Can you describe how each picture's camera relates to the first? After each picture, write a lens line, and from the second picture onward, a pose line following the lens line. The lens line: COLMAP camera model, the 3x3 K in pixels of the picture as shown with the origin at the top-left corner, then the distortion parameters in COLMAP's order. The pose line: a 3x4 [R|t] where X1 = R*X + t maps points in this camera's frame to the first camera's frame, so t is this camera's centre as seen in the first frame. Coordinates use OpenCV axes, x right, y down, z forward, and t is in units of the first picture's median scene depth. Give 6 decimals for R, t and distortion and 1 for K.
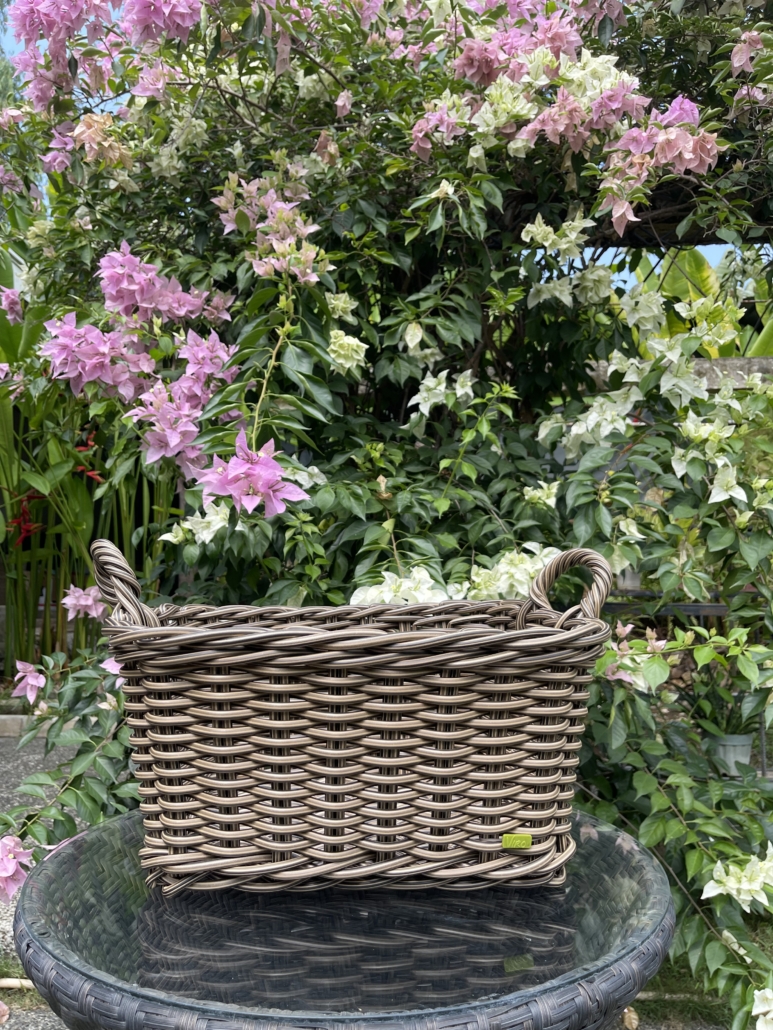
lens RADIAL K [[758.1, 0, 385.1], [0, 758.1, 513.9], [0, 0, 1]] dist [0.003569, -0.008359]
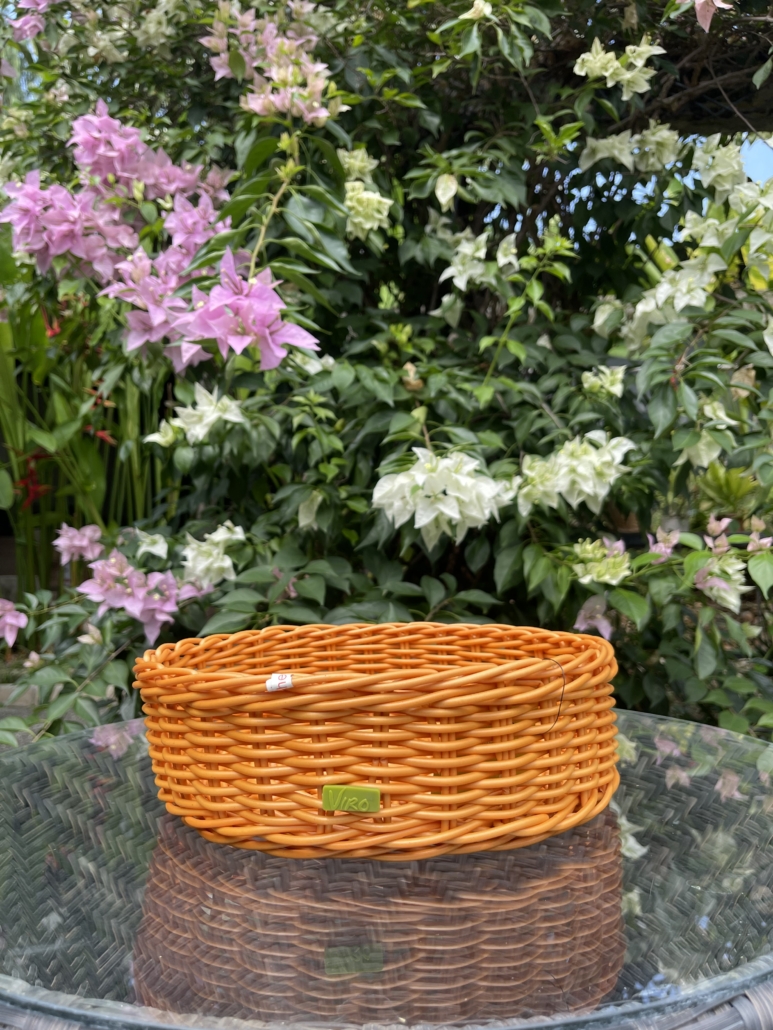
lens RADIAL K [[762.5, 0, 391.2], [0, 762.5, 519.4], [0, 0, 1]] dist [0.031772, -0.079009]
pose [[0.999474, -0.018549, -0.026613, -0.005679], [0.019400, 0.999296, 0.032097, 0.091596], [0.025999, -0.032596, 0.999130, 0.151206]]
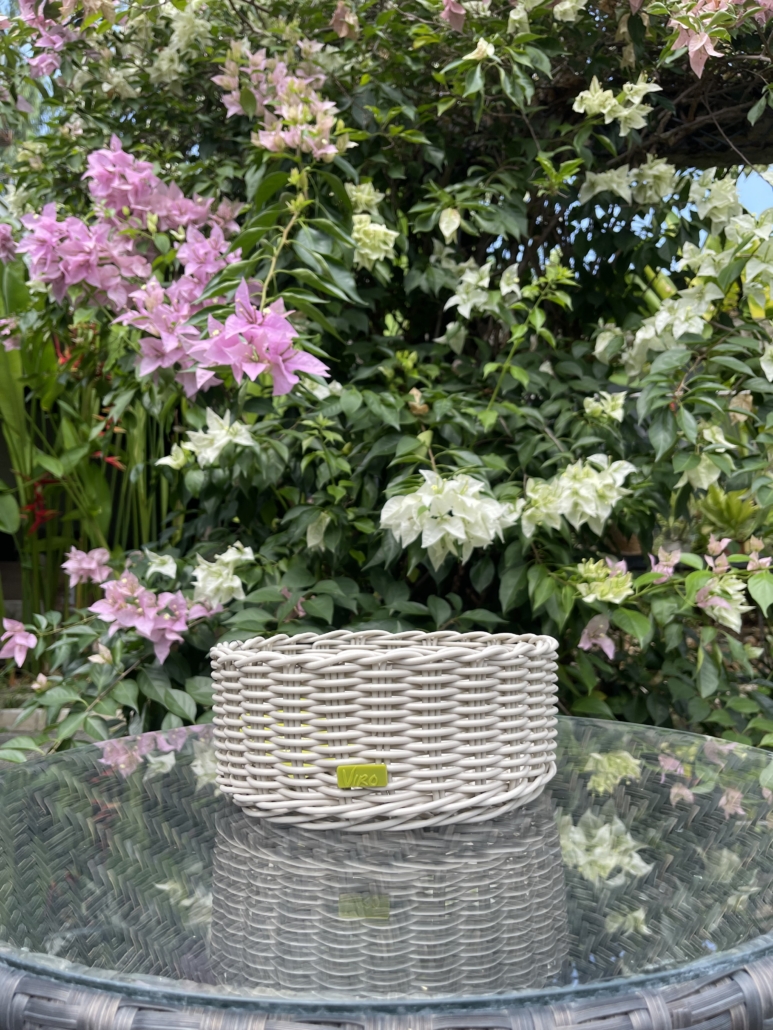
lens RADIAL K [[761.8, 0, 393.5], [0, 761.8, 518.8], [0, 0, 1]] dist [0.023405, -0.061866]
pose [[0.999472, -0.019370, -0.026074, -0.009493], [0.019311, 0.999810, -0.002498, 0.095743], [0.026117, 0.001993, 0.999657, 0.137225]]
